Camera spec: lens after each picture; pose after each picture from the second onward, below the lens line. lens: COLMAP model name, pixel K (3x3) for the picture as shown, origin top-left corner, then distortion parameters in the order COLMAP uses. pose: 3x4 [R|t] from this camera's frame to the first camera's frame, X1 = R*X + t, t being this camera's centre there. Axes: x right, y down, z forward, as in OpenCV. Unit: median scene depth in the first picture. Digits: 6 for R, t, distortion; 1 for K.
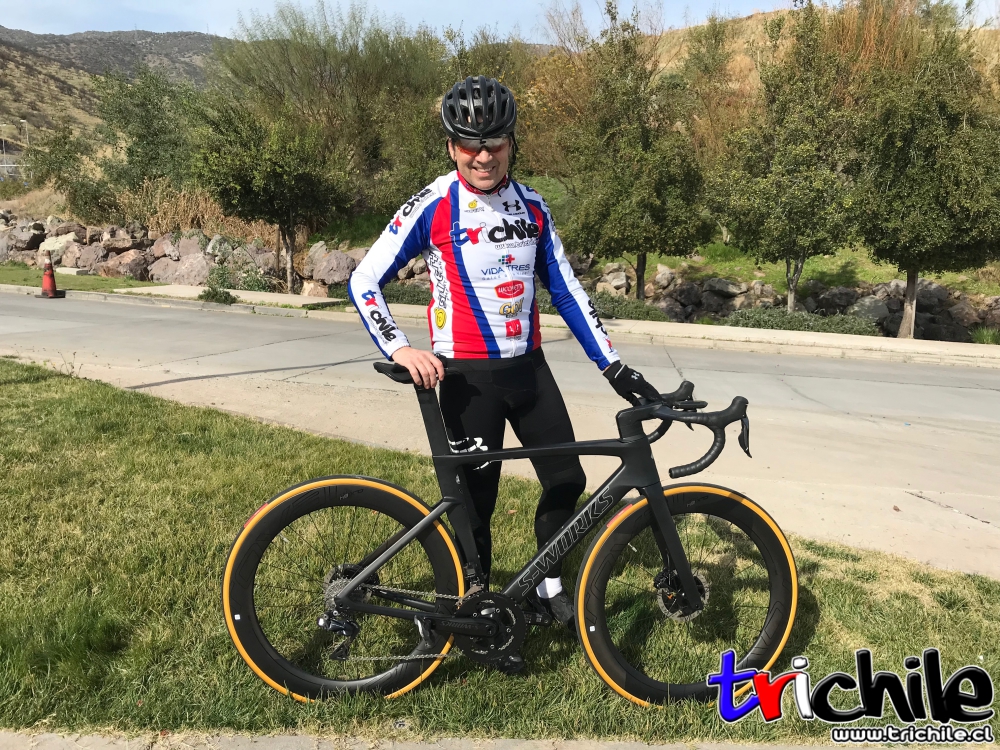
lens RADIAL K [[816.8, 0, 509.4], [0, 816.8, 368.7], [0, 0, 1]] dist [0.003996, -0.000742]
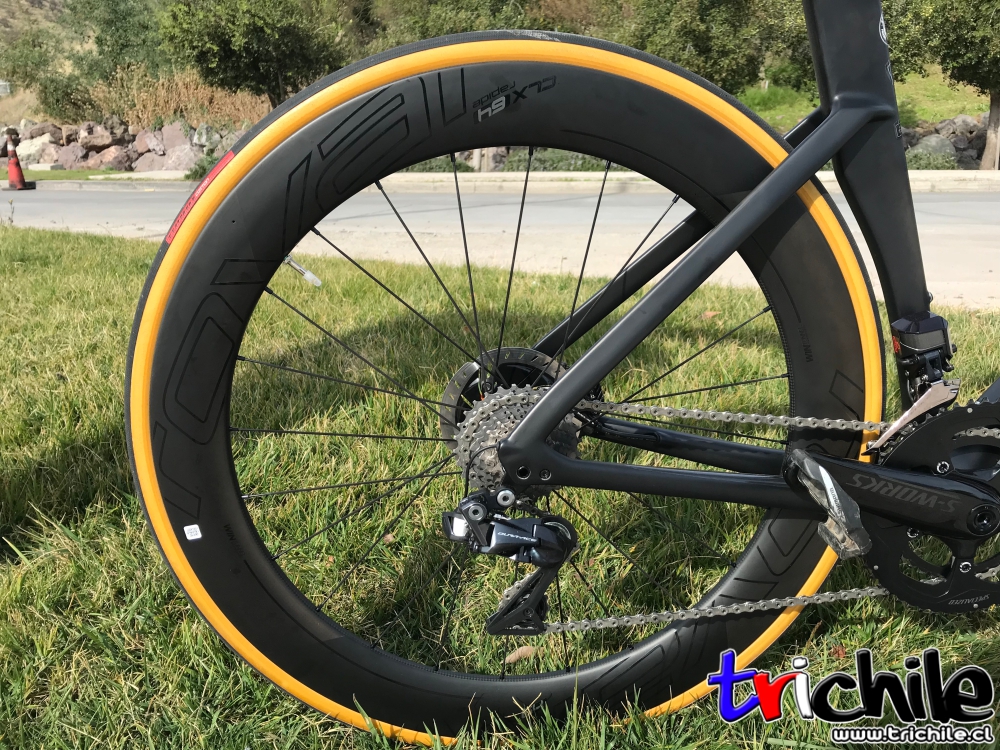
lens RADIAL K [[816.8, 0, 508.8], [0, 816.8, 368.9], [0, 0, 1]] dist [0.003996, -0.000742]
pose [[0.997715, -0.065270, -0.017455, -0.028052], [0.066929, 0.990116, 0.123254, 0.029573], [0.009238, -0.124140, 0.992222, 0.096944]]
